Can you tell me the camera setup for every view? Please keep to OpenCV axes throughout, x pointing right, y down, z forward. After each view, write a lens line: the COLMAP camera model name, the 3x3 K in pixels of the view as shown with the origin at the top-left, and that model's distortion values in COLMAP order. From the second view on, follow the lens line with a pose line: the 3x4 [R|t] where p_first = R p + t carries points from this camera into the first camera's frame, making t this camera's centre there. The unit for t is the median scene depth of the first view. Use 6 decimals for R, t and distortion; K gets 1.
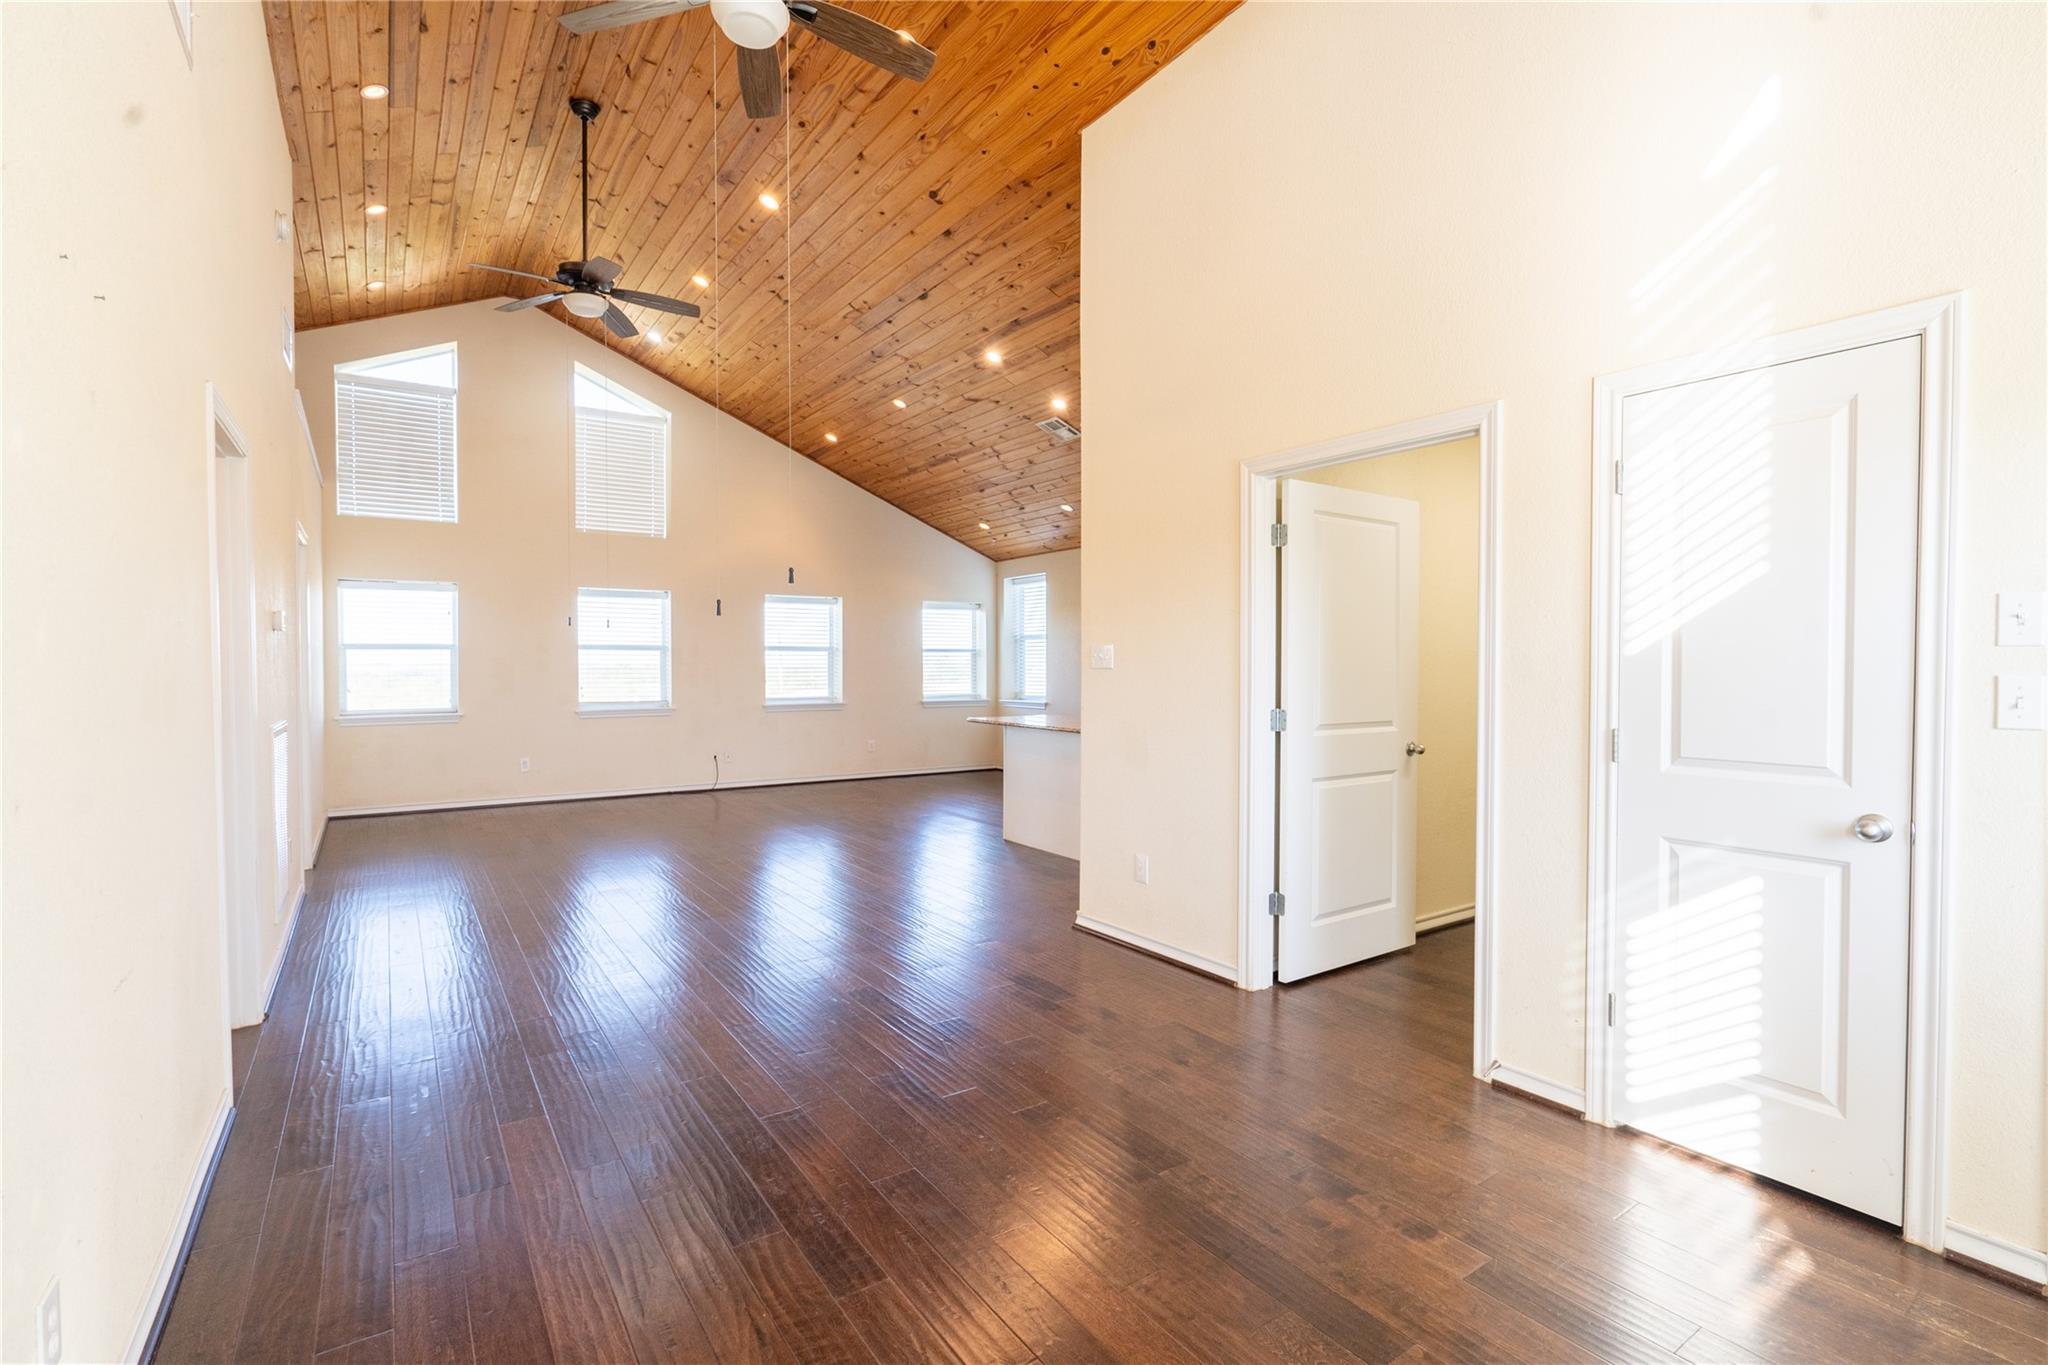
lens RADIAL K [[944.3, 0, 1023.5], [0, 944.3, 680.0], [0, 0, 1]] dist [-0.002834, 0.004061]
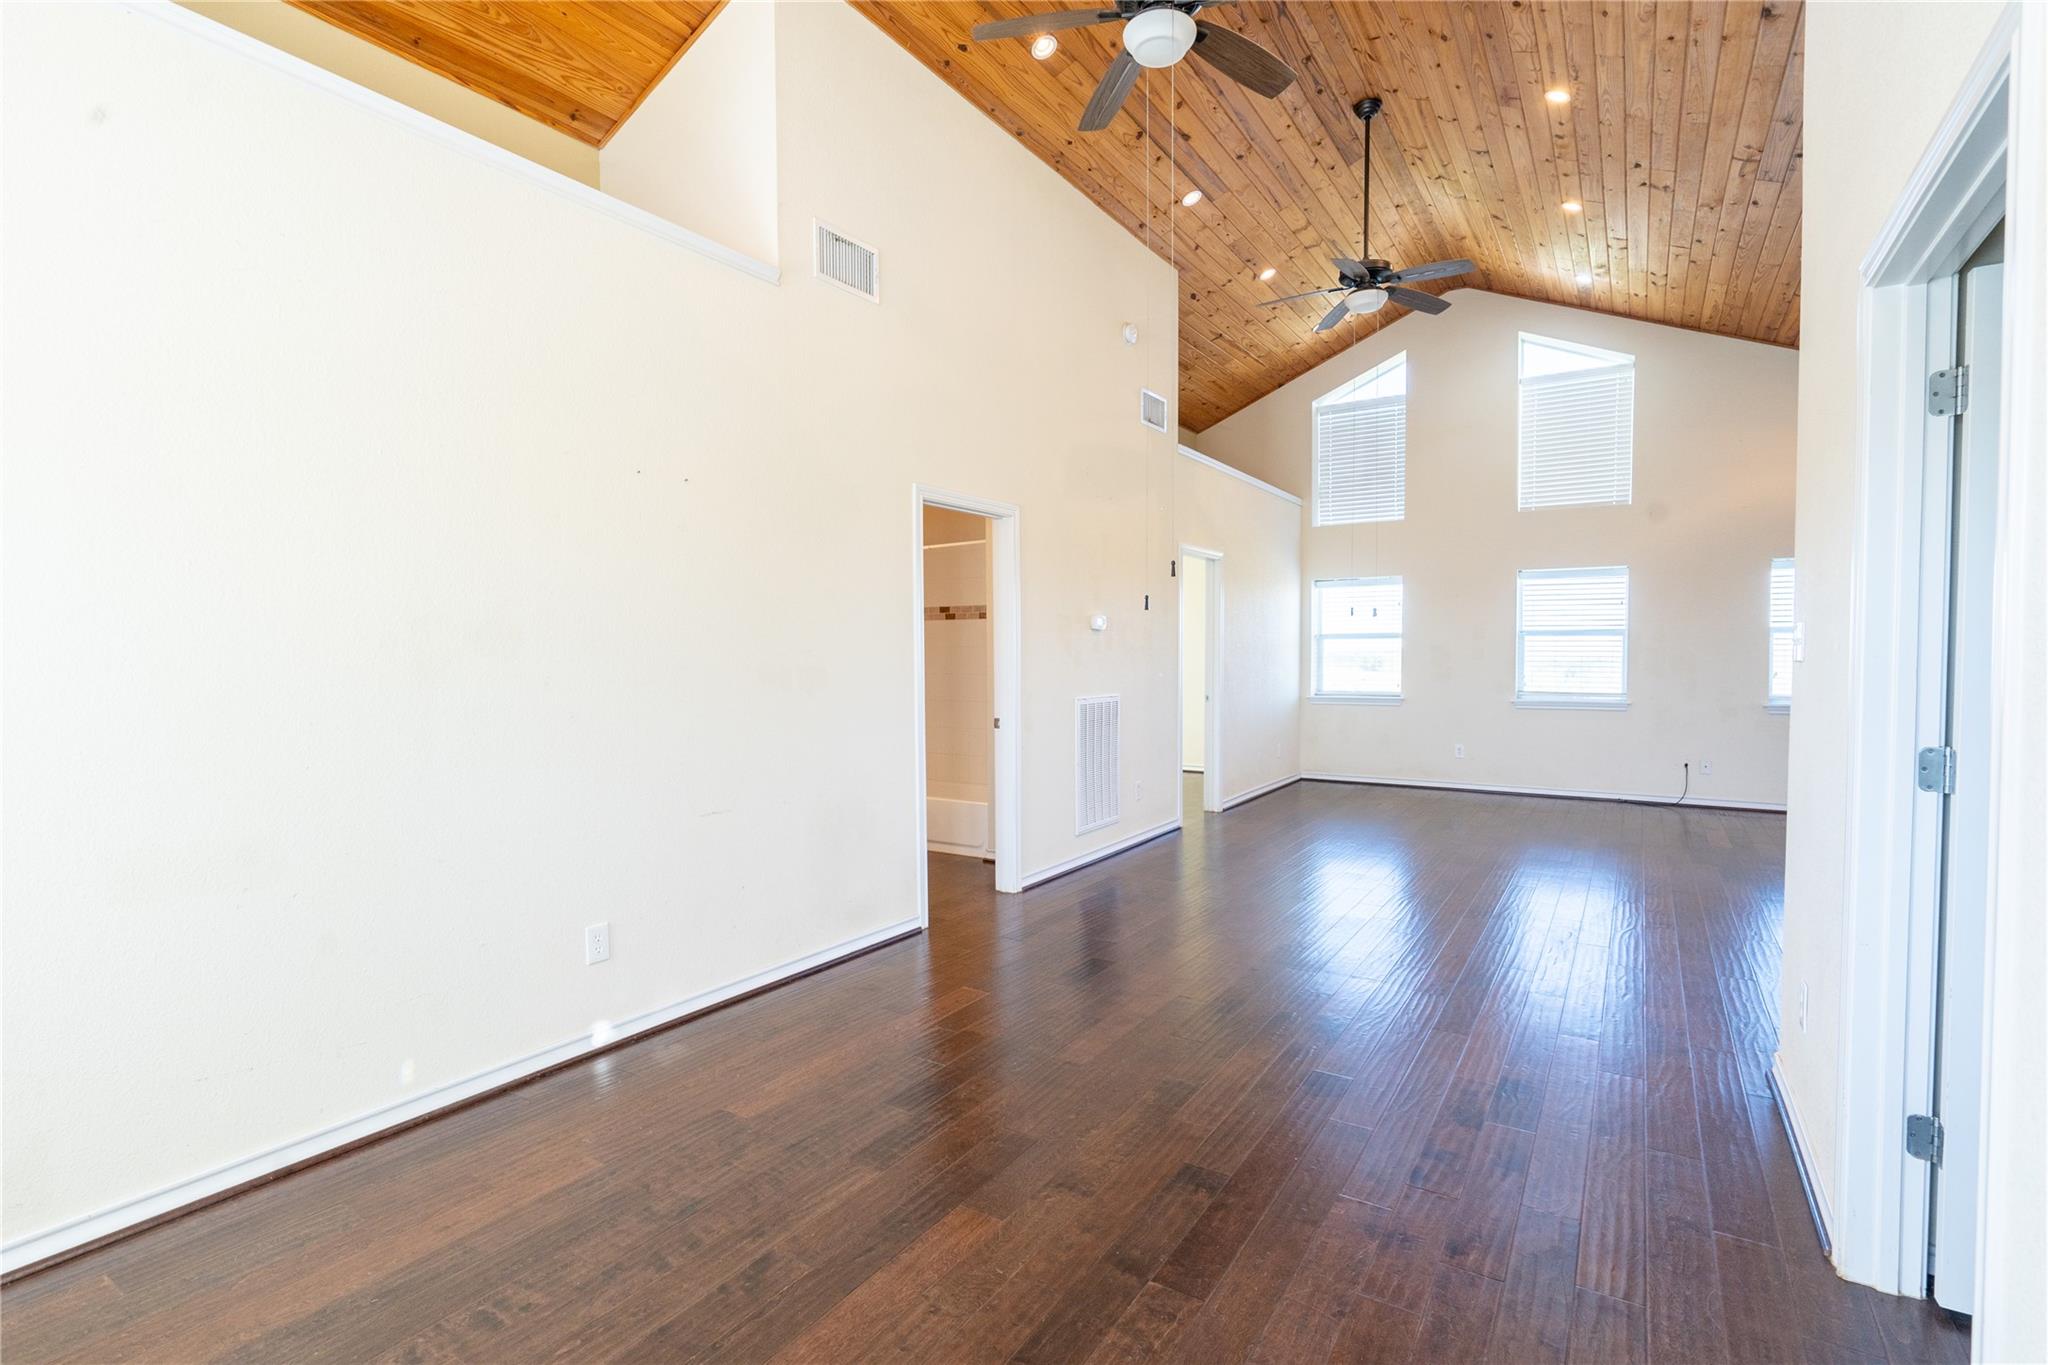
lens RADIAL K [[975.7, 0, 1024.0], [0, 975.7, 682.5], [0, 0, 1]] dist [-0.005098, 0.000051]
pose [[0.380784, 0.030238, -0.924169, 0.281644], [-0.013255, 0.999541, 0.027243, -0.005727], [0.924569, 0.001876, 0.381010, 0.187317]]
